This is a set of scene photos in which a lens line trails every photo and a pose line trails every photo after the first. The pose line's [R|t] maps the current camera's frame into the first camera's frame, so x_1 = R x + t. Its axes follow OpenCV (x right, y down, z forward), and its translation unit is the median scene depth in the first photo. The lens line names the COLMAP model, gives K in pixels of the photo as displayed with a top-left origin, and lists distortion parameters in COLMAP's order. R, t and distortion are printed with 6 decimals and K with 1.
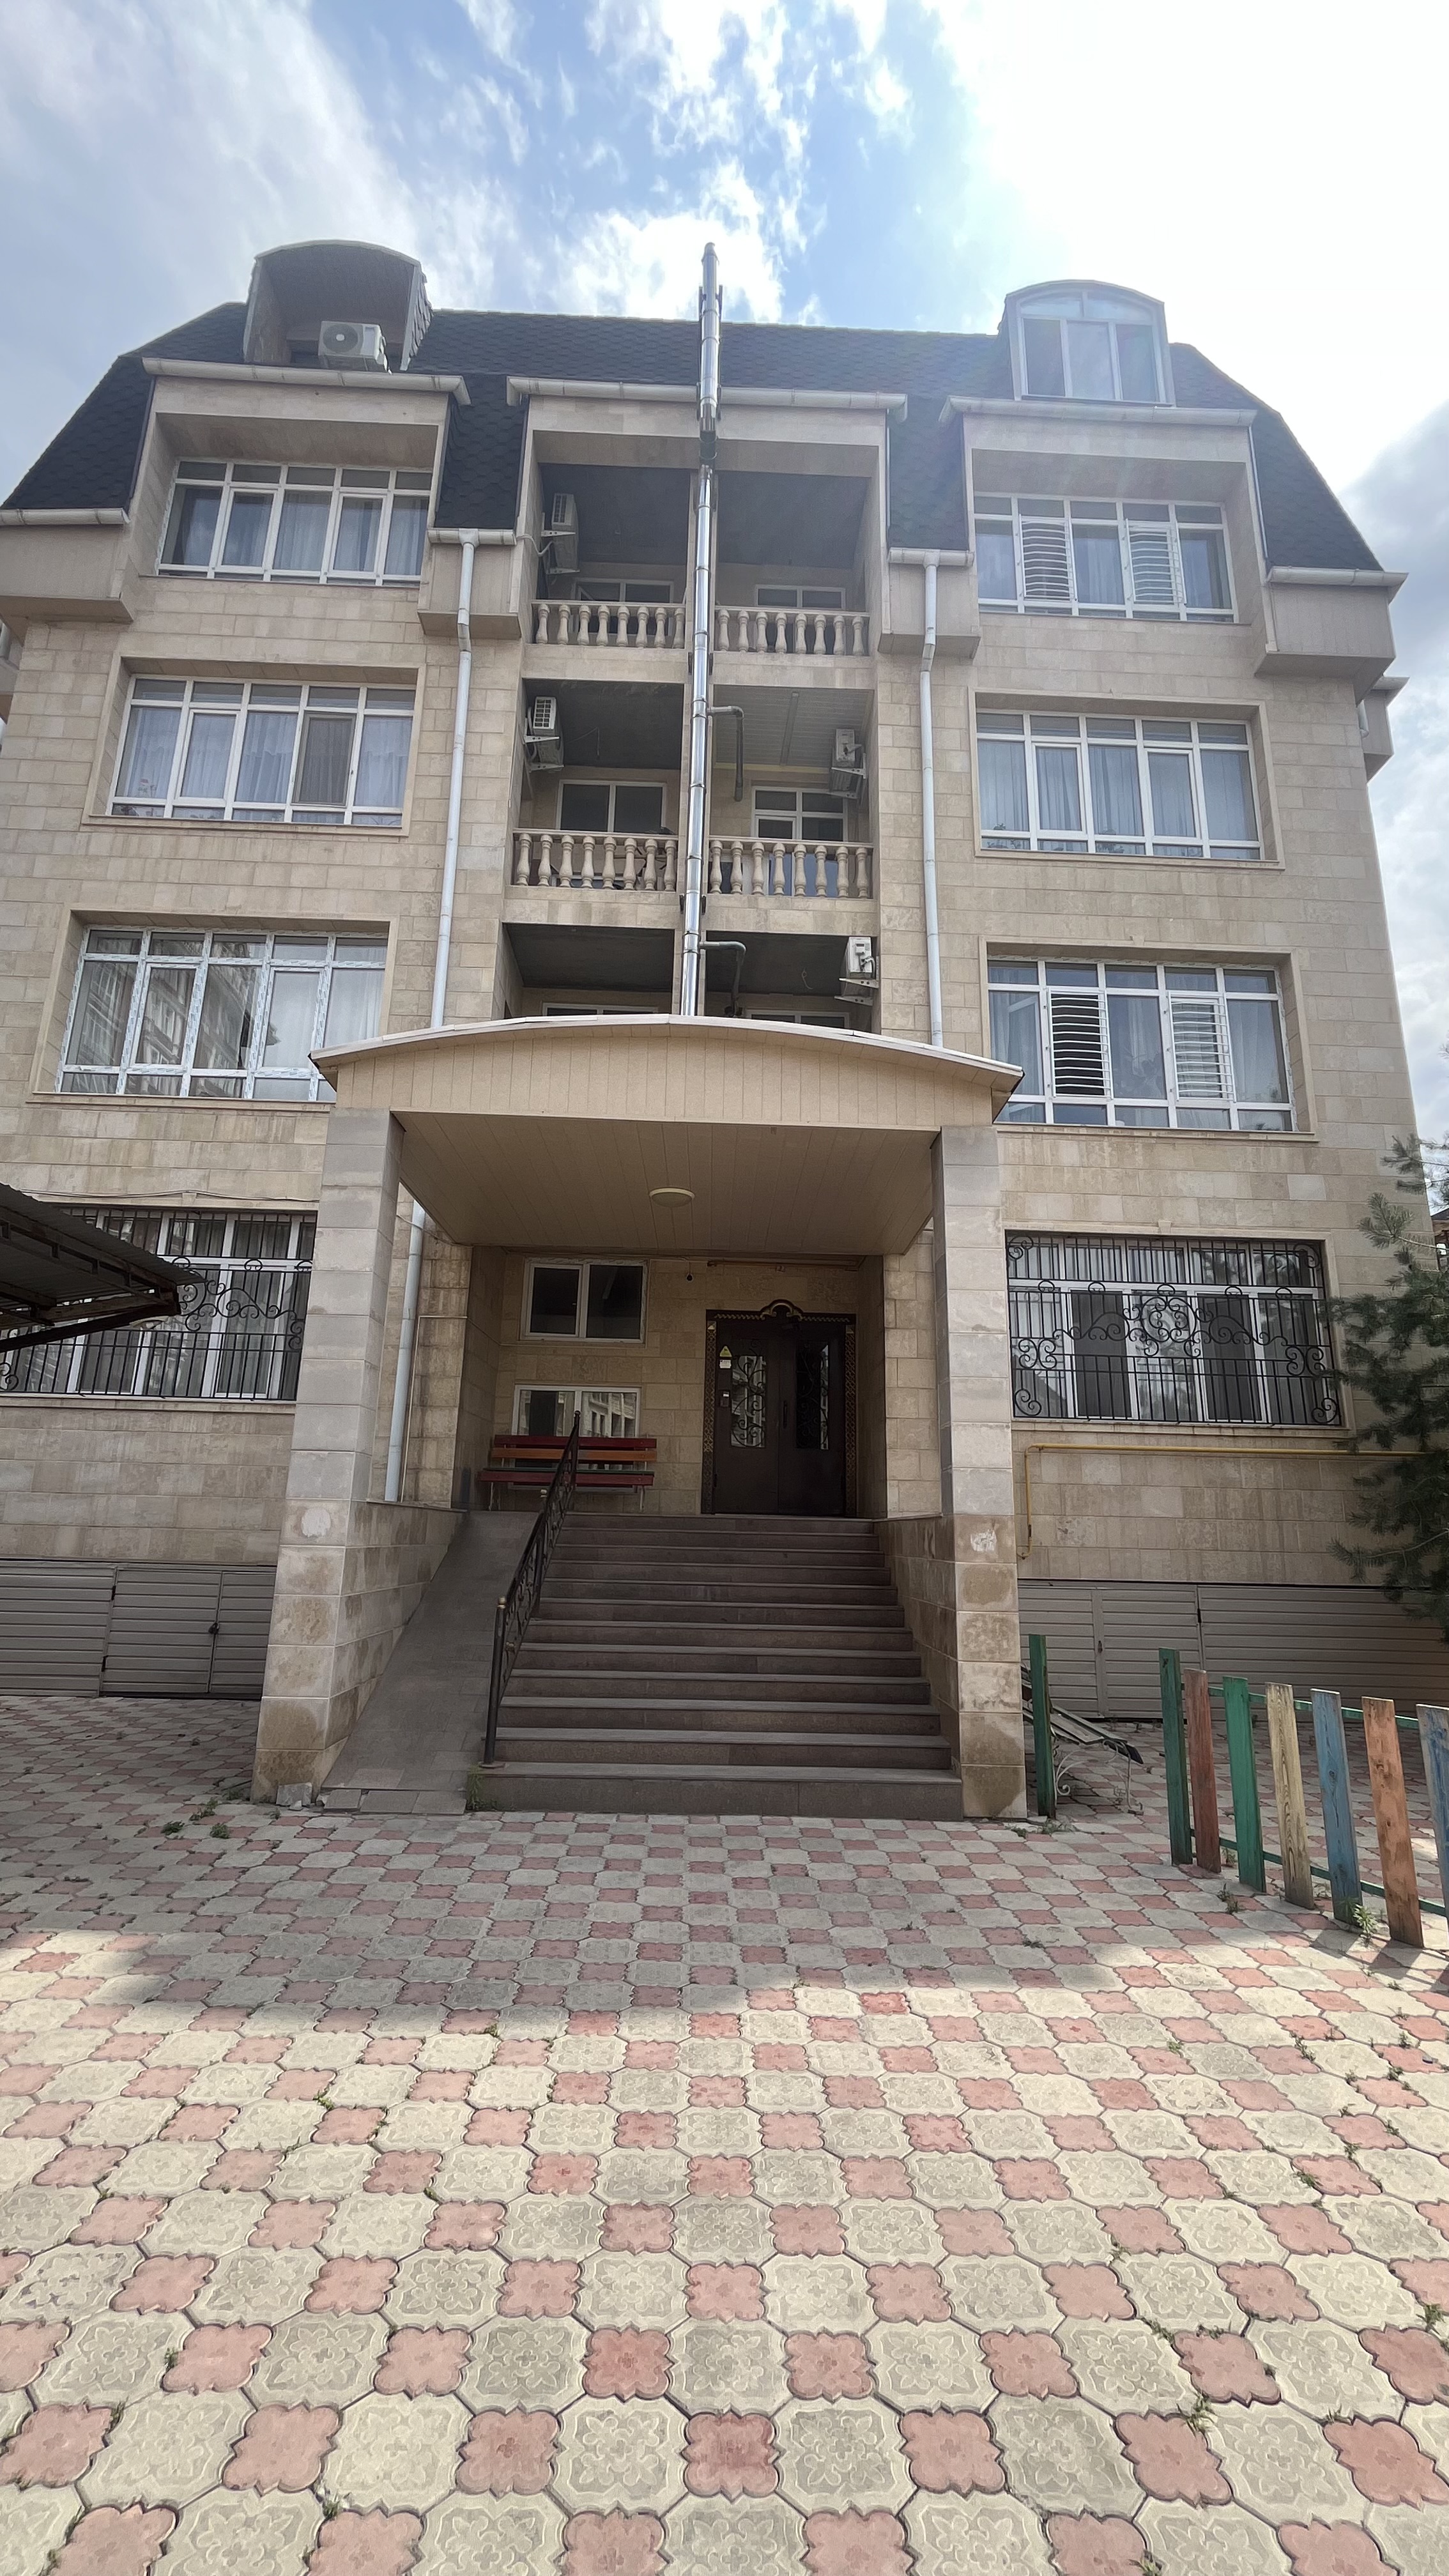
lens RADIAL K [[1044.5, 0, 719.6], [0, 1044.5, 1284.5], [0, 0, 1]] dist [-0.004151, 0.000141]
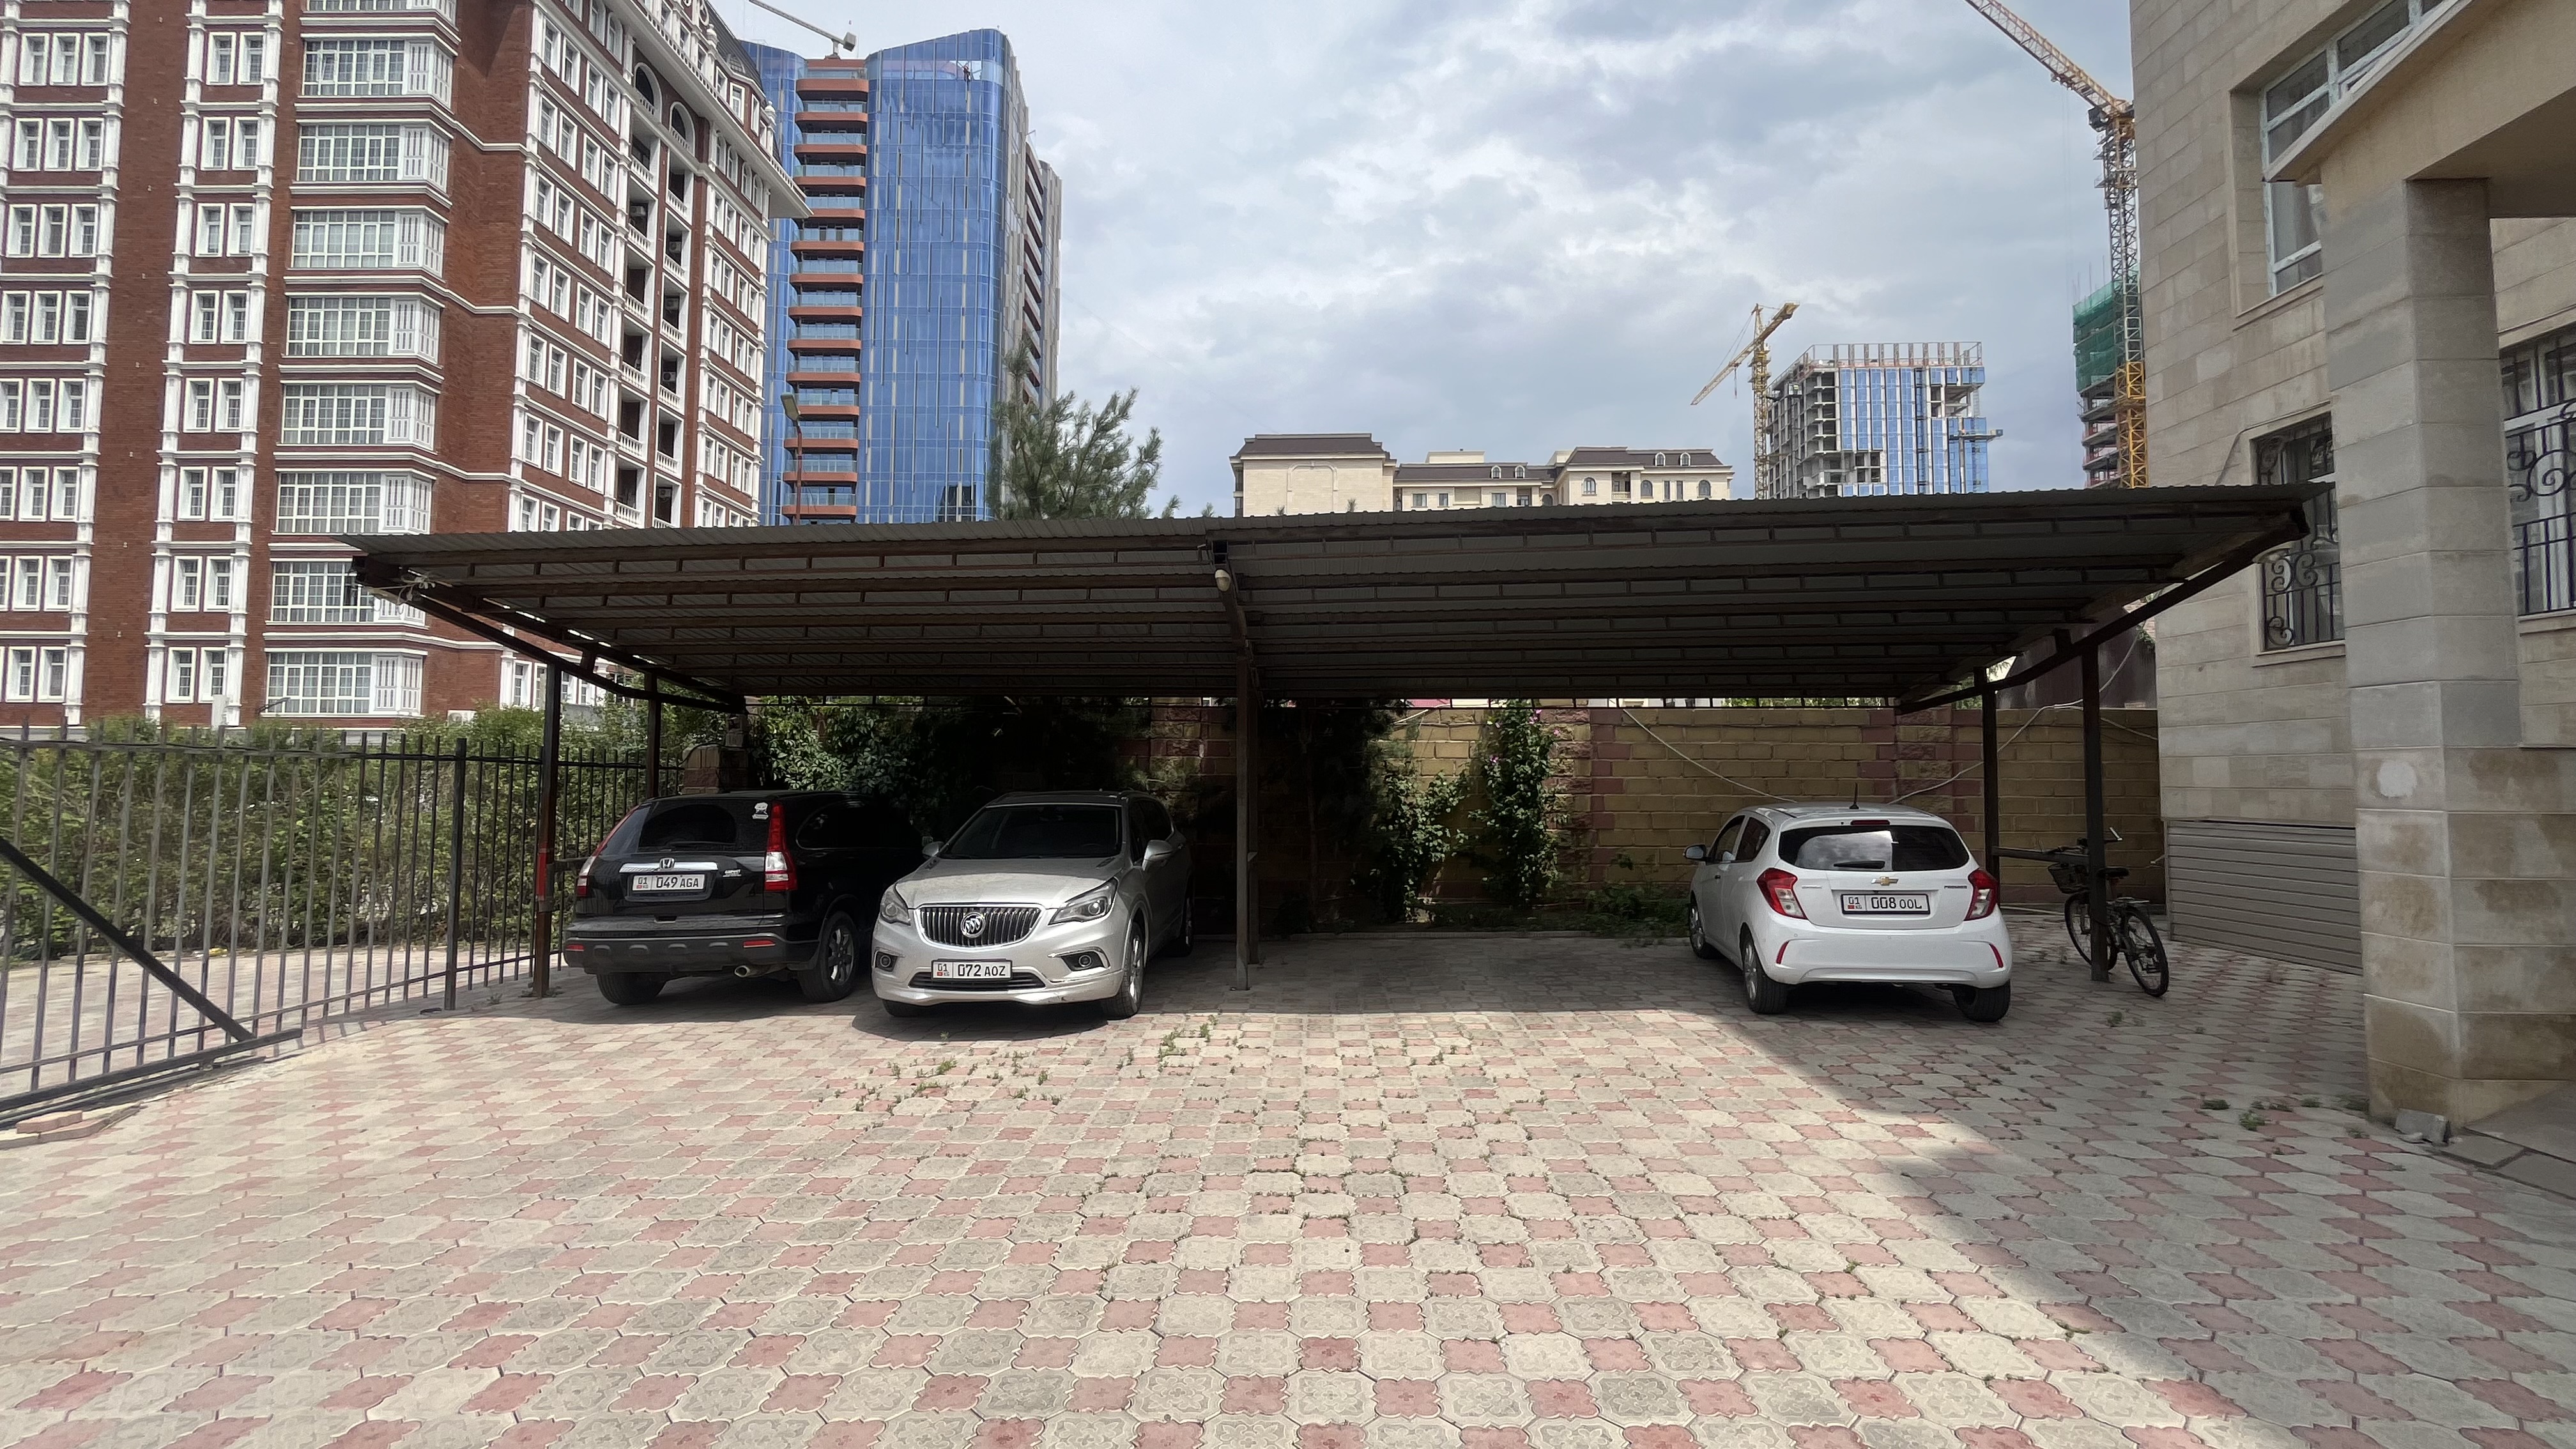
lens RADIAL K [[1044.5, 0, 1288.1], [0, 1044.5, 722.5], [0, 0, 1]] dist [-0.004151, 0.000141]
pose [[-0.057670, -0.076418, -0.995407, 0.608367], [0.228475, 0.969594, -0.087674, 0.111493], [0.971840, -0.232482, -0.038457, 0.410003]]
